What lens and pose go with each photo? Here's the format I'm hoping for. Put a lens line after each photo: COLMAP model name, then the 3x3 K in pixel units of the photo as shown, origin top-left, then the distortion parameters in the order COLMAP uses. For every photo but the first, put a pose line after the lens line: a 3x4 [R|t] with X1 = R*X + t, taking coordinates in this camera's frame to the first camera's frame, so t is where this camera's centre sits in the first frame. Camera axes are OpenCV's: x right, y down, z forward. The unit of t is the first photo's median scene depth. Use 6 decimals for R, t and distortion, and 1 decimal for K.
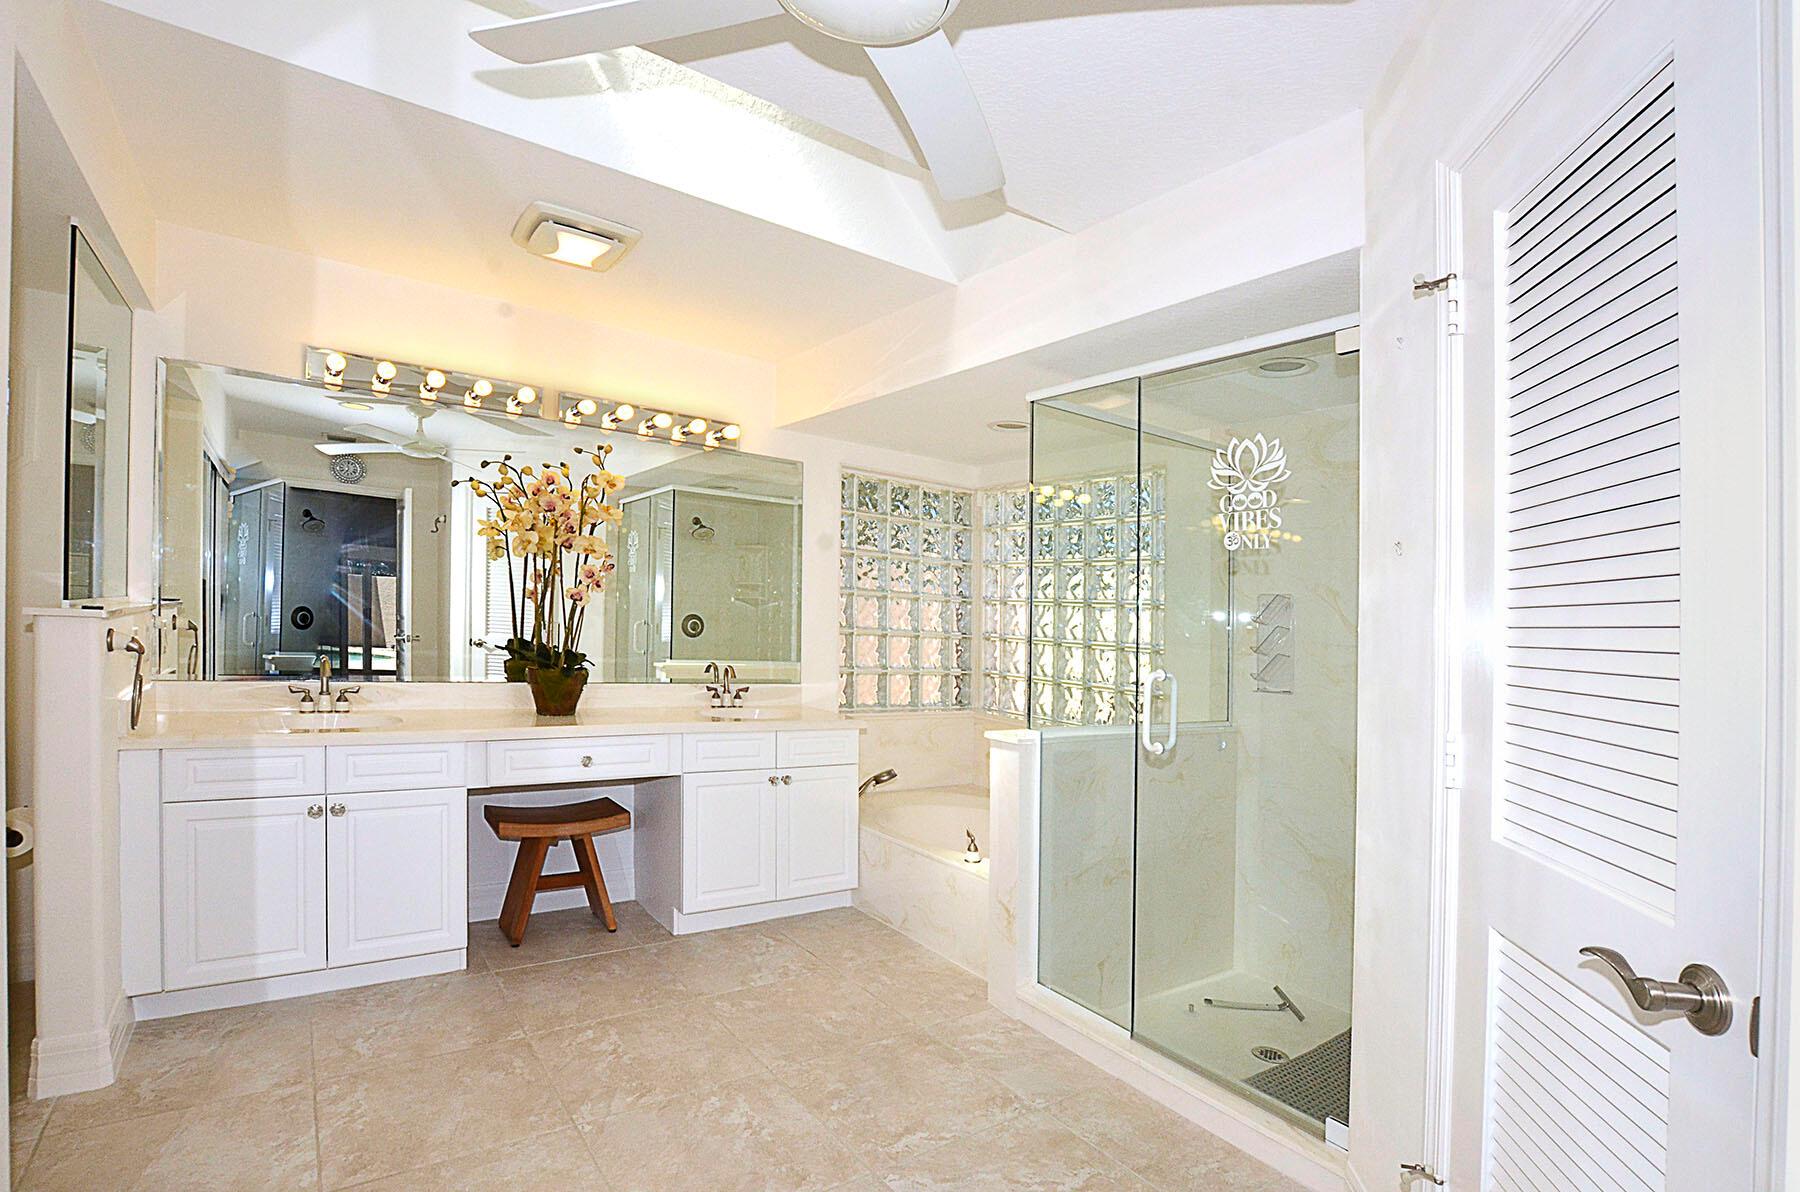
lens RADIAL K [[818.0, 0, 902.4], [0, 818.0, 609.5], [0, 0, 1]] dist [-0.027006, 0.002069]
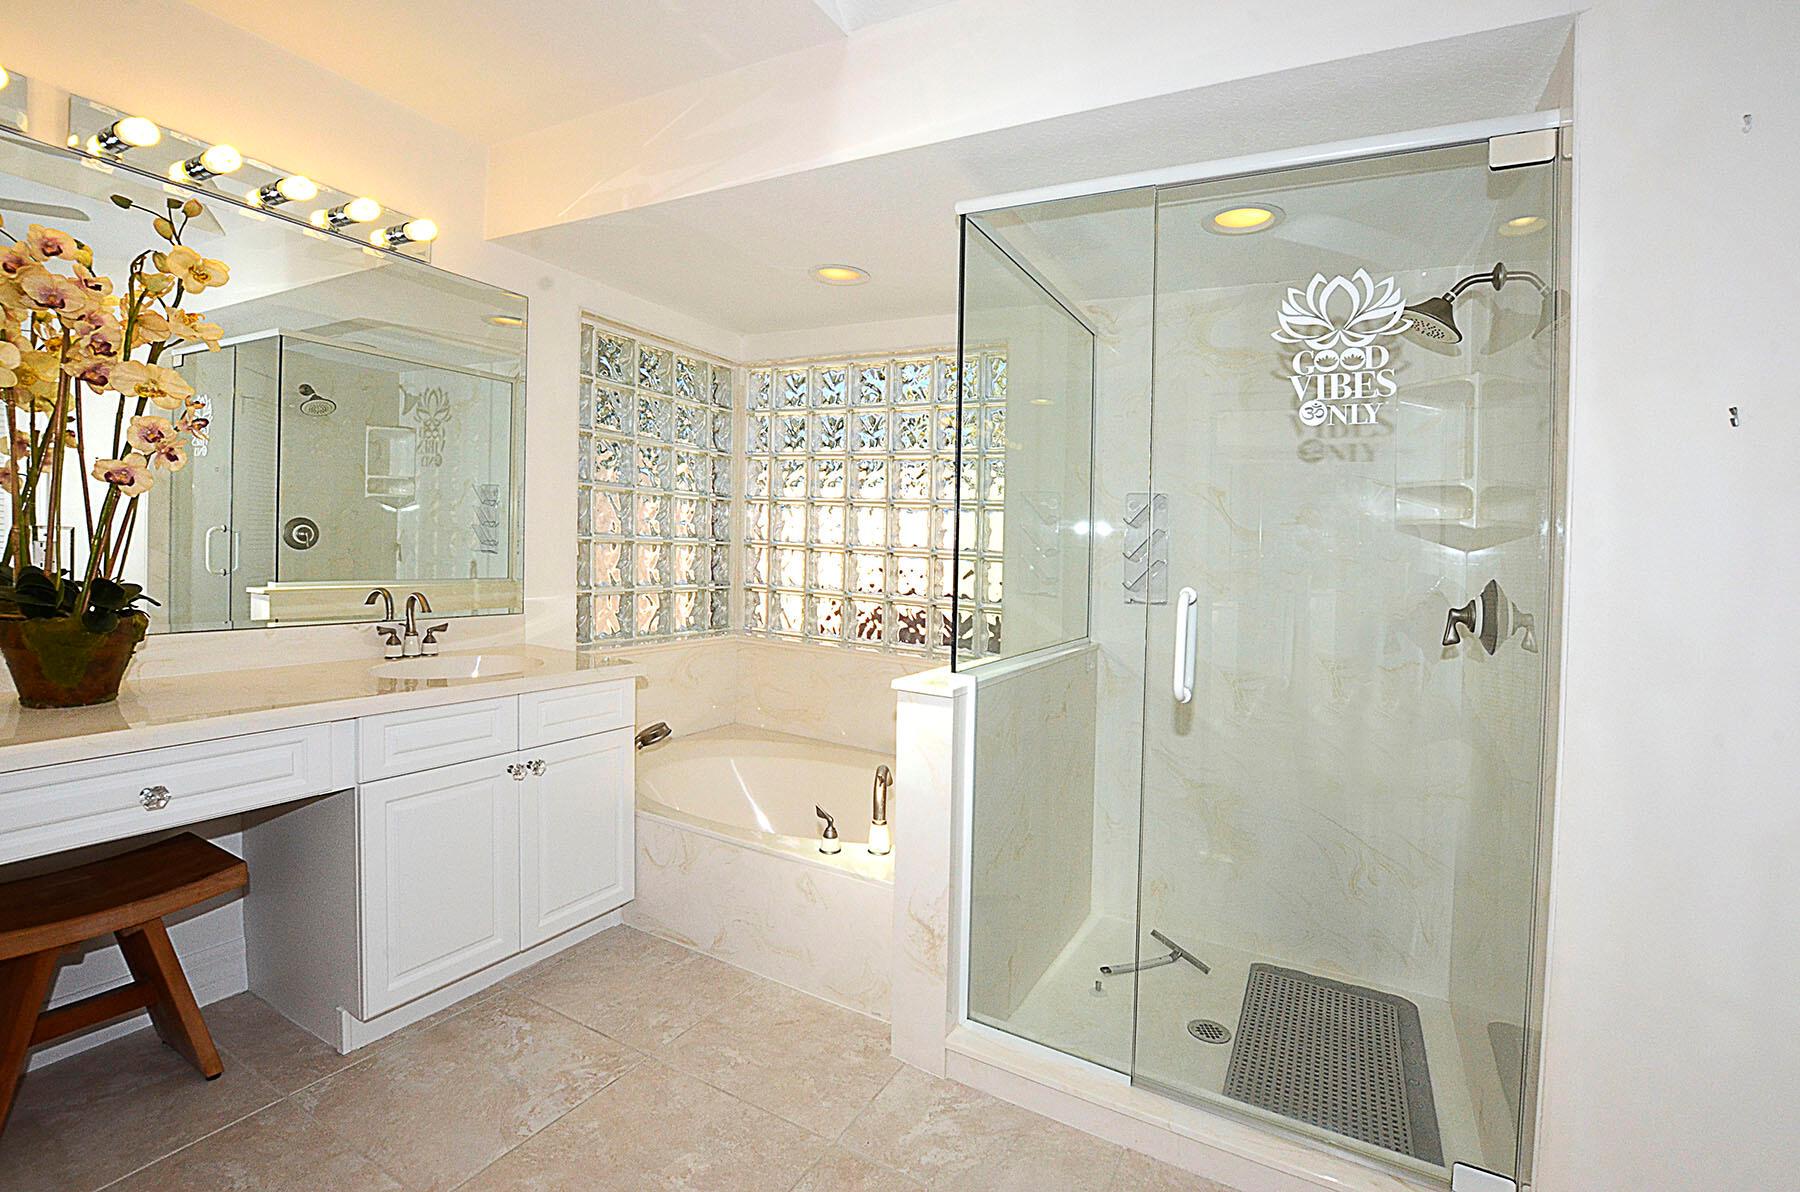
lens RADIAL K [[818.0, 0, 939.2], [0, 818.0, 529.1], [0, 0, 1]] dist [-0.027006, 0.002069]
pose [[0.903643, -0.003220, 0.428275, -0.138361], [-0.004583, 0.999842, 0.017187, 0.005986], [-0.428262, -0.017494, 0.903485, 0.300925]]
